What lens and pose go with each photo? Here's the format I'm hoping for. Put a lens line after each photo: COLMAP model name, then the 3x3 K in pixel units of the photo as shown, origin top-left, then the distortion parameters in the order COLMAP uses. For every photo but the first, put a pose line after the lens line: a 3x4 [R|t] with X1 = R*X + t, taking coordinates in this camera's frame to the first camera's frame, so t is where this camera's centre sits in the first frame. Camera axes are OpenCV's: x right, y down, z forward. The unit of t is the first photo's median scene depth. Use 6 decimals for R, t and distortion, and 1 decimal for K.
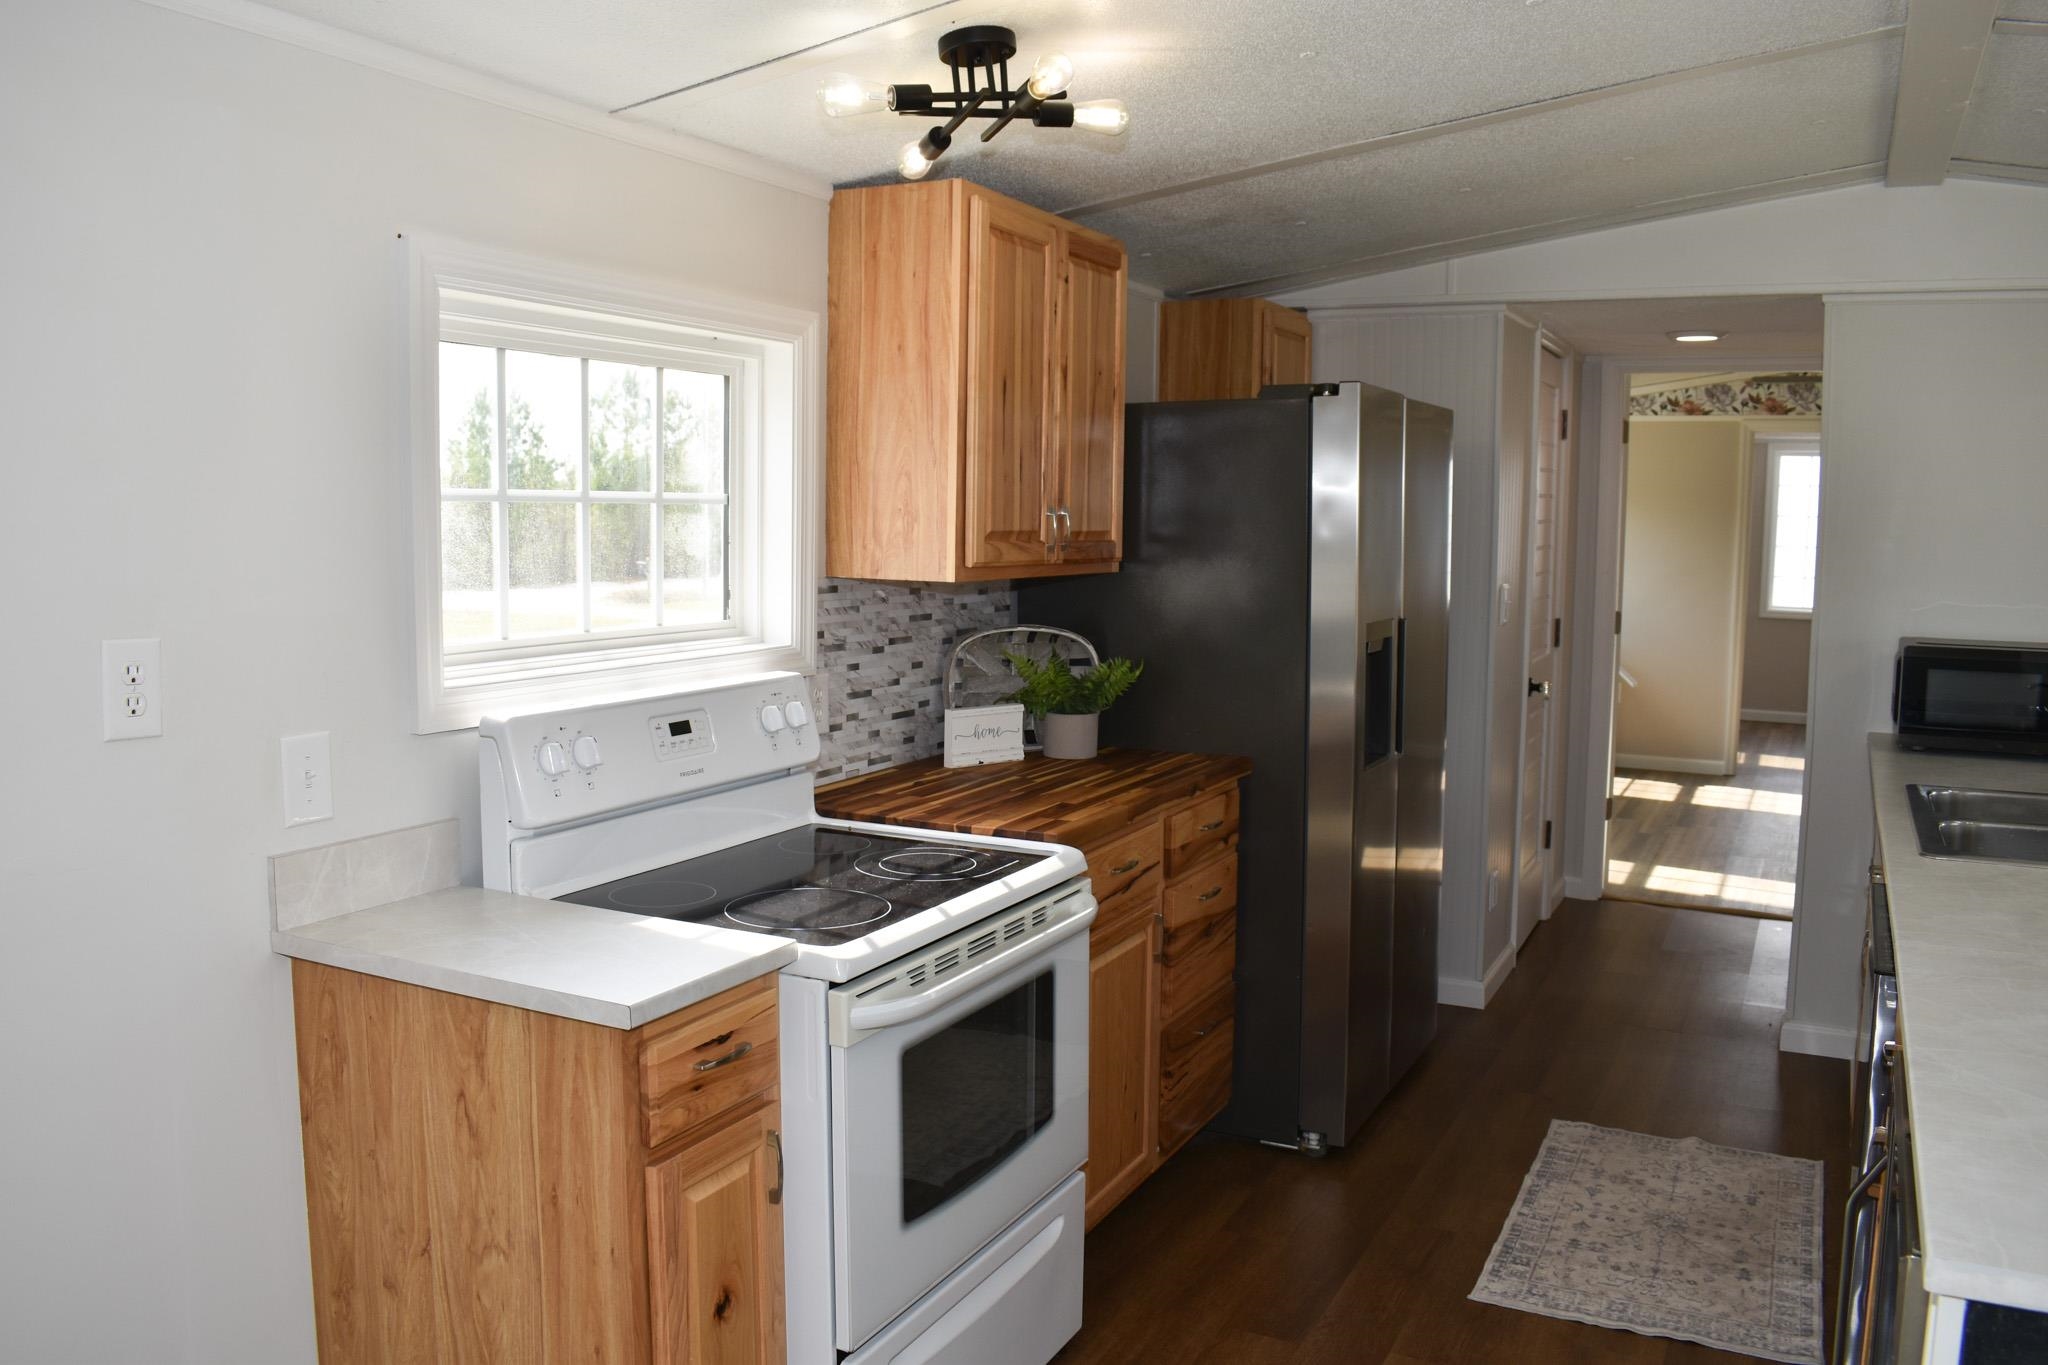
lens RADIAL K [[1591.2, 0, 1024.0], [0, 1591.2, 682.5], [0, 0, 1]] dist [-0.093572, 0.003708]
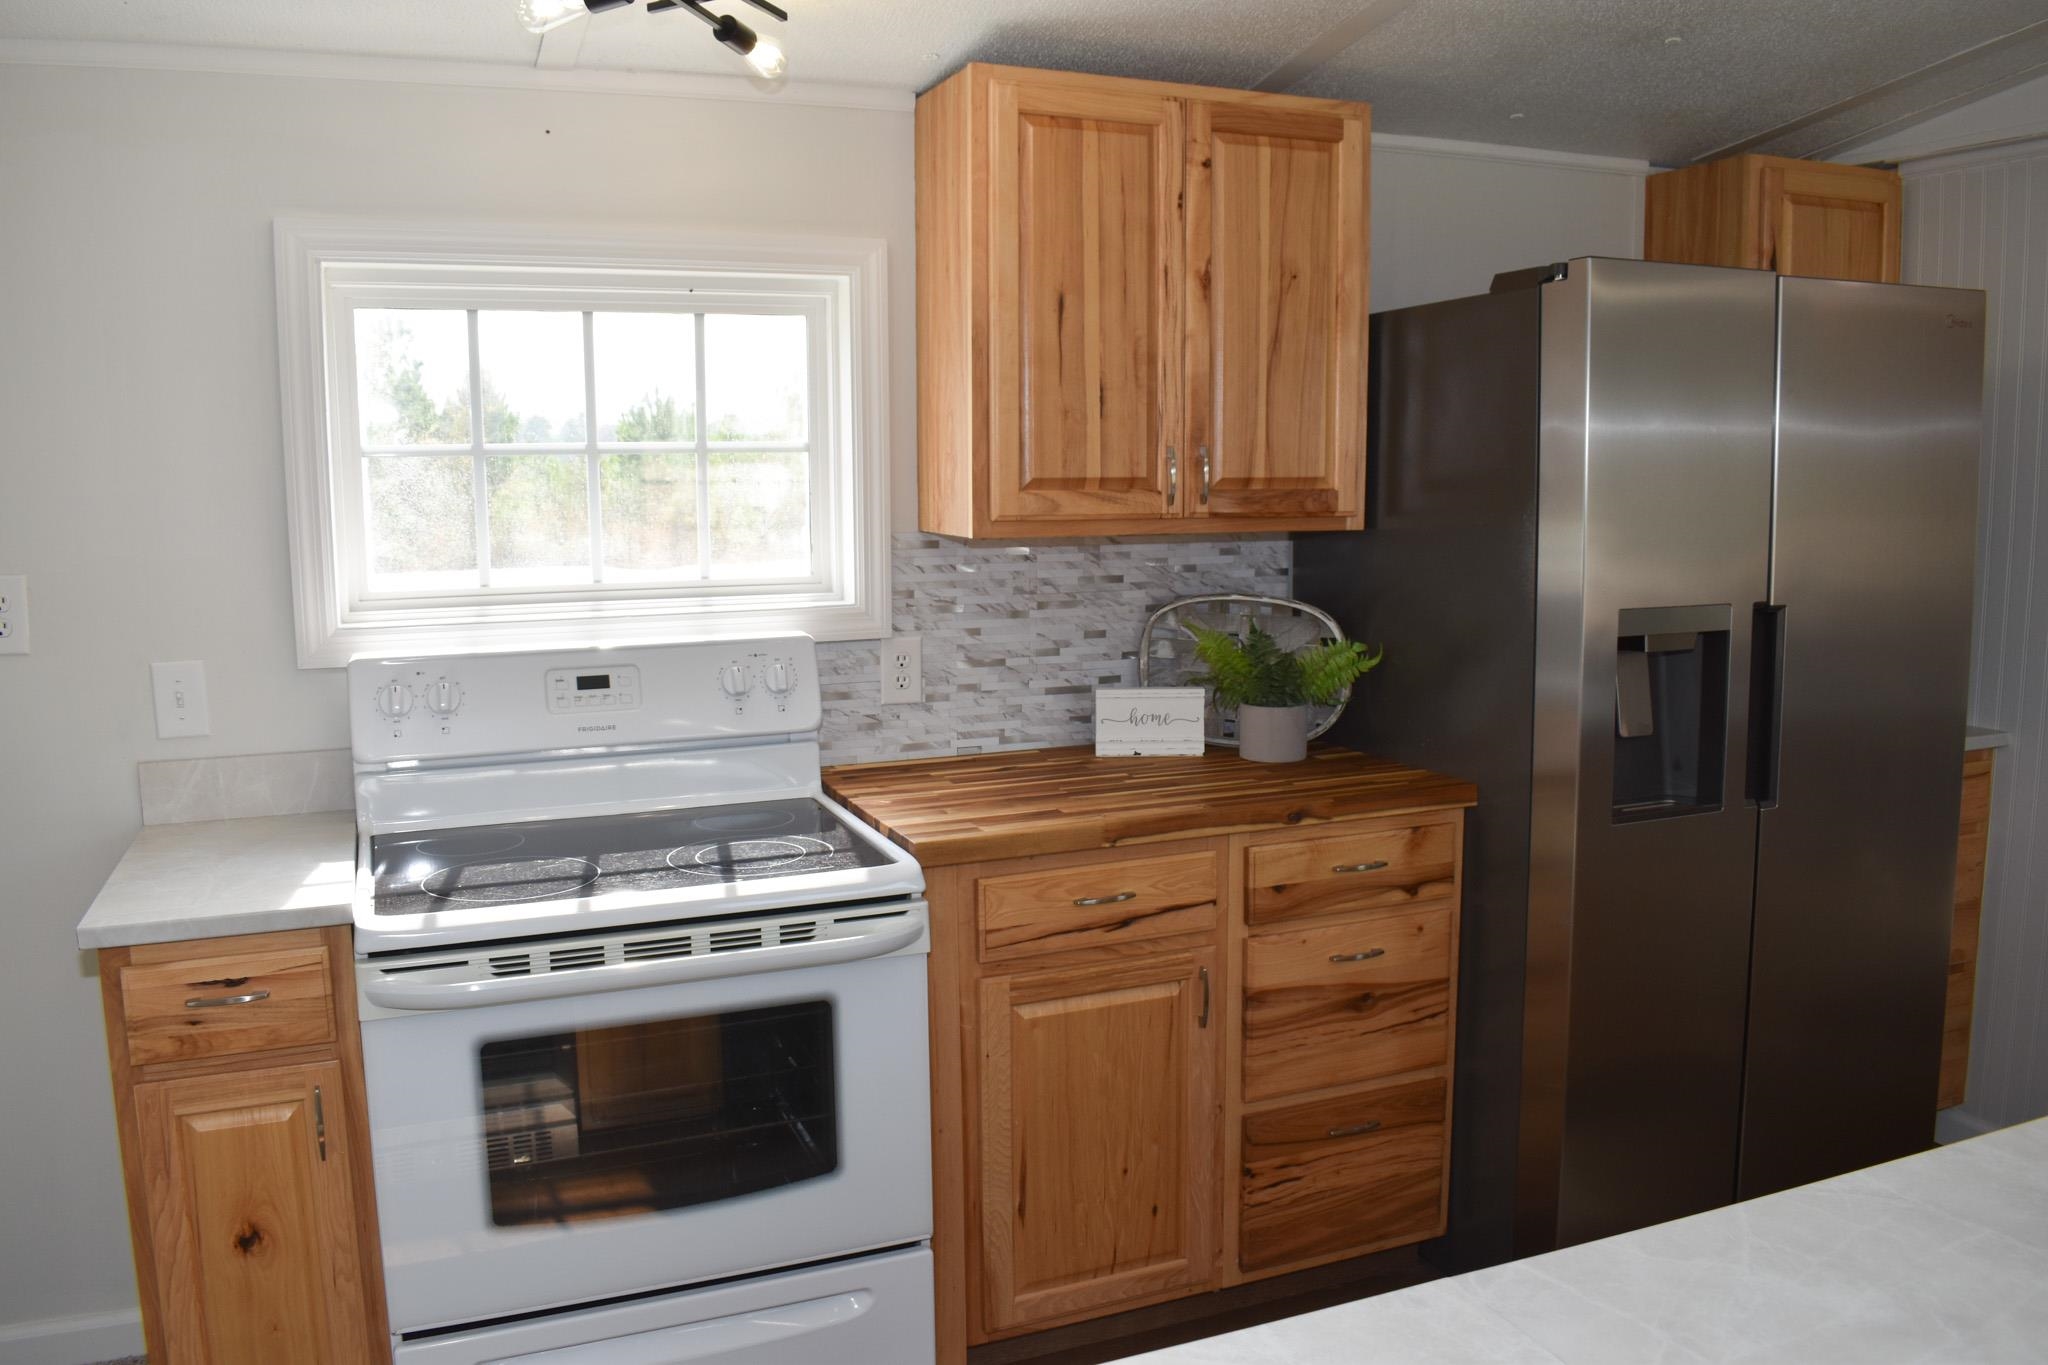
lens RADIAL K [[1591.2, 0, 1024.0], [0, 1591.2, 682.5], [0, 0, 1]] dist [-0.093572, 0.003708]
pose [[0.762763, 0.072924, -0.642554, 0.504040], [-0.053800, 0.997333, 0.049323, -0.027770], [0.644437, -0.003052, 0.764652, 0.341347]]
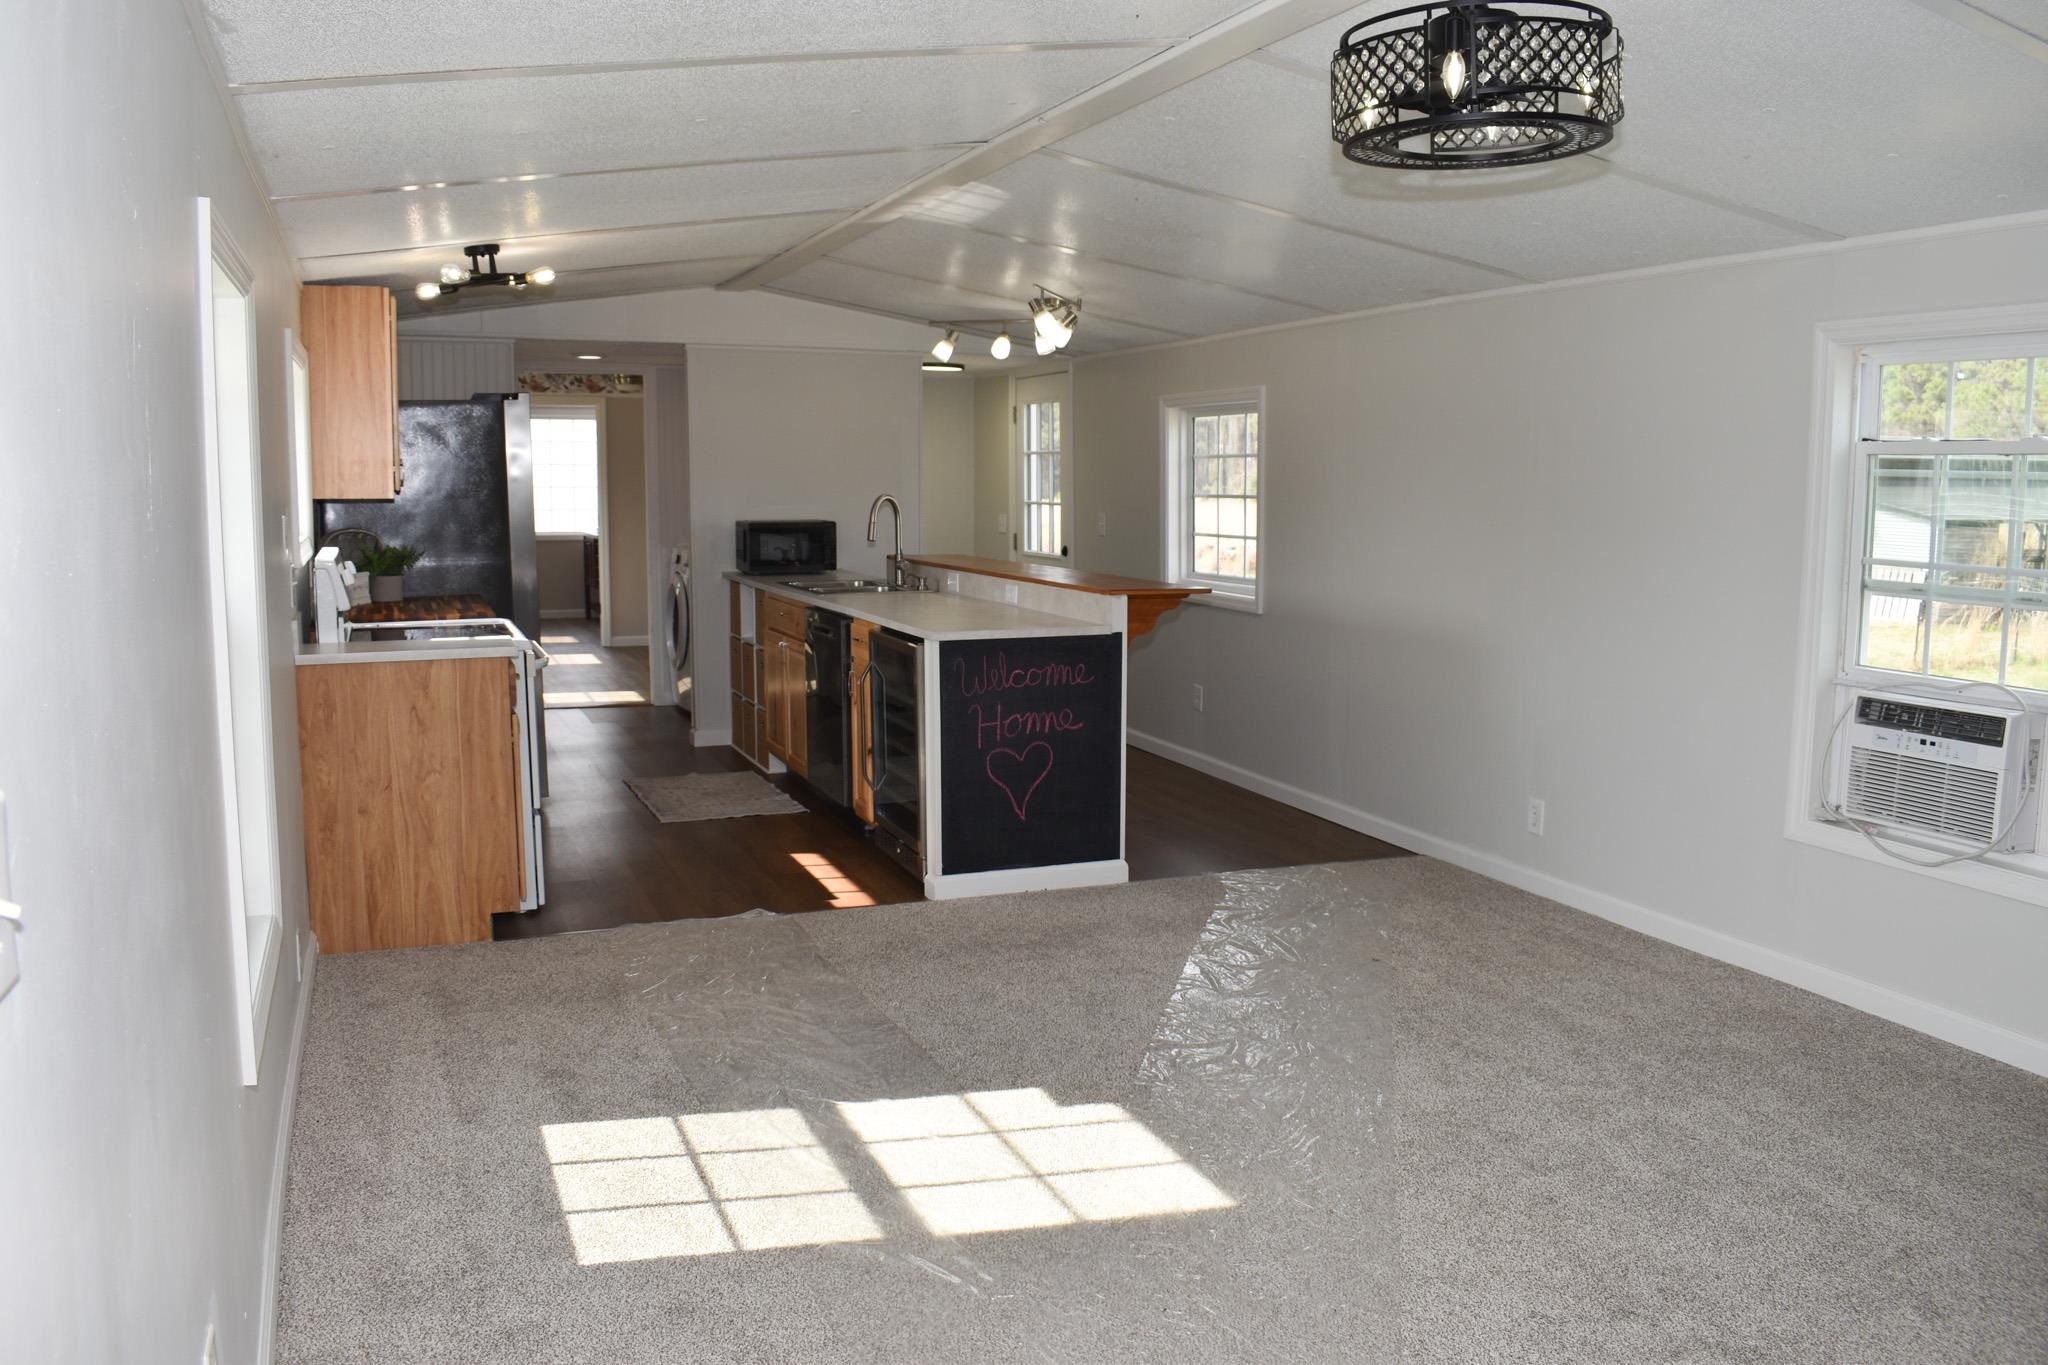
lens RADIAL K [[1591.2, 0, 1024.0], [0, 1591.2, 682.5], [0, 0, 1]] dist [-0.093572, 0.003708]
pose [[0.646040, -0.107921, 0.755636, -0.942640], [0.085306, 0.993961, 0.069025, 0.086541], [-0.758522, 0.019867, 0.651345, -0.751211]]
